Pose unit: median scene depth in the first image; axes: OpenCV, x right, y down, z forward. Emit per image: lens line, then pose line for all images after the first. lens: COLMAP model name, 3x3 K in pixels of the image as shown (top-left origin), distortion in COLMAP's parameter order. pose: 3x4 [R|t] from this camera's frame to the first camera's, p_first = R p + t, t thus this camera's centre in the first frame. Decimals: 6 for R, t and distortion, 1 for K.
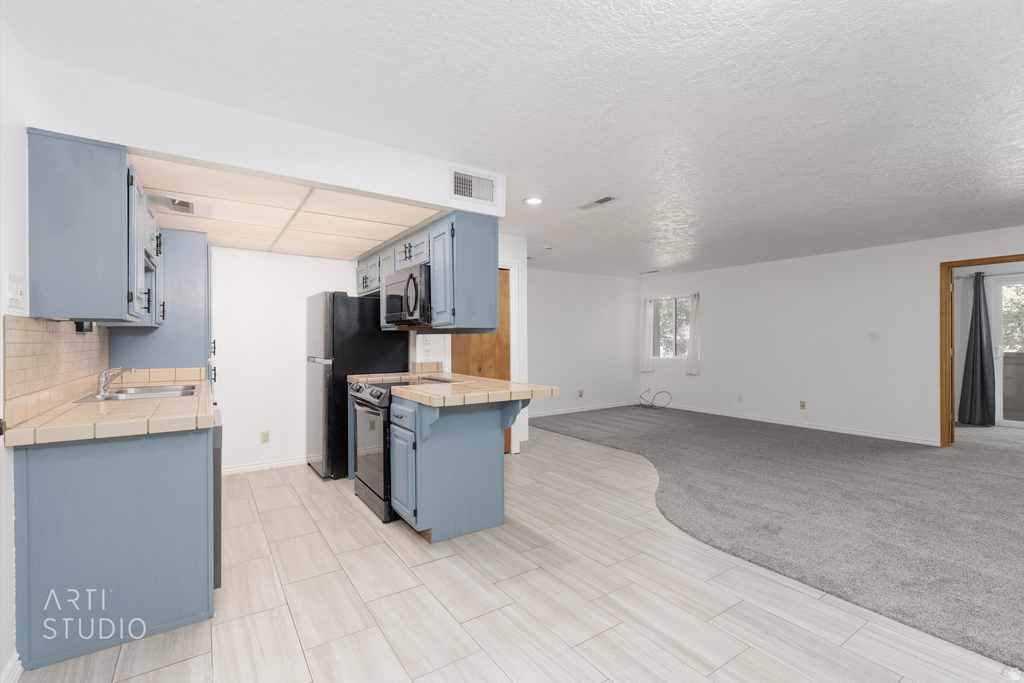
lens RADIAL K [[460.6, 0, 515.0], [0, 460.6, 340.4], [0, 0, 1]] dist [0.003038, 0.000234]
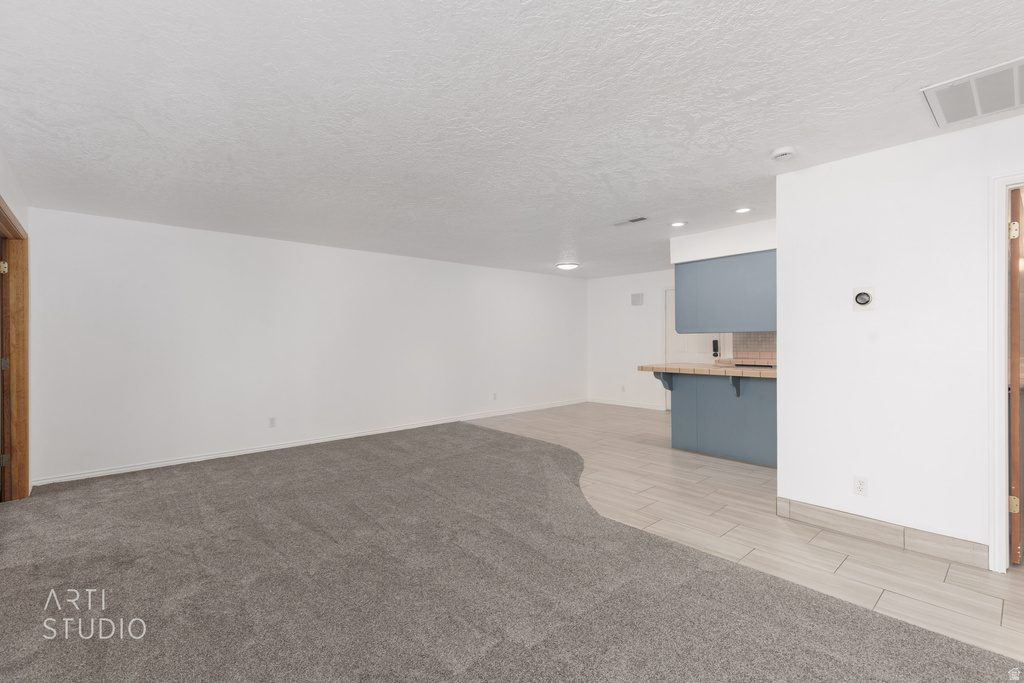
lens RADIAL K [[460.6, 0, 511.7], [0, 460.6, 340.6], [0, 0, 1]] dist [0.003038, 0.000234]
pose [[-0.991882, 0.009143, -0.126834, 0.536863], [0.008357, 0.999942, 0.006724, -0.004058], [0.126888, 0.005609, -0.991901, 1.814927]]
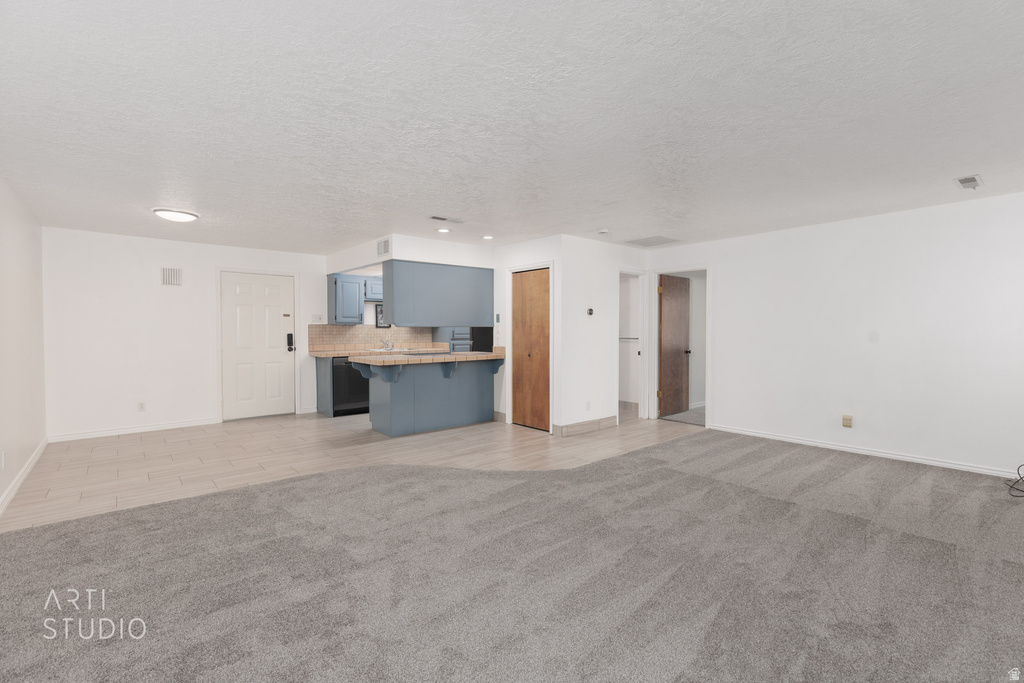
lens RADIAL K [[460.6, 0, 514.1], [0, 460.6, 336.8], [0, 0, 1]] dist [0.003038, 0.000234]
pose [[0.110393, 0.016299, -0.993754, 1.221925], [-0.002172, 0.999867, 0.016158, -0.005247], [0.993886, 0.000375, 0.110413, 0.893307]]
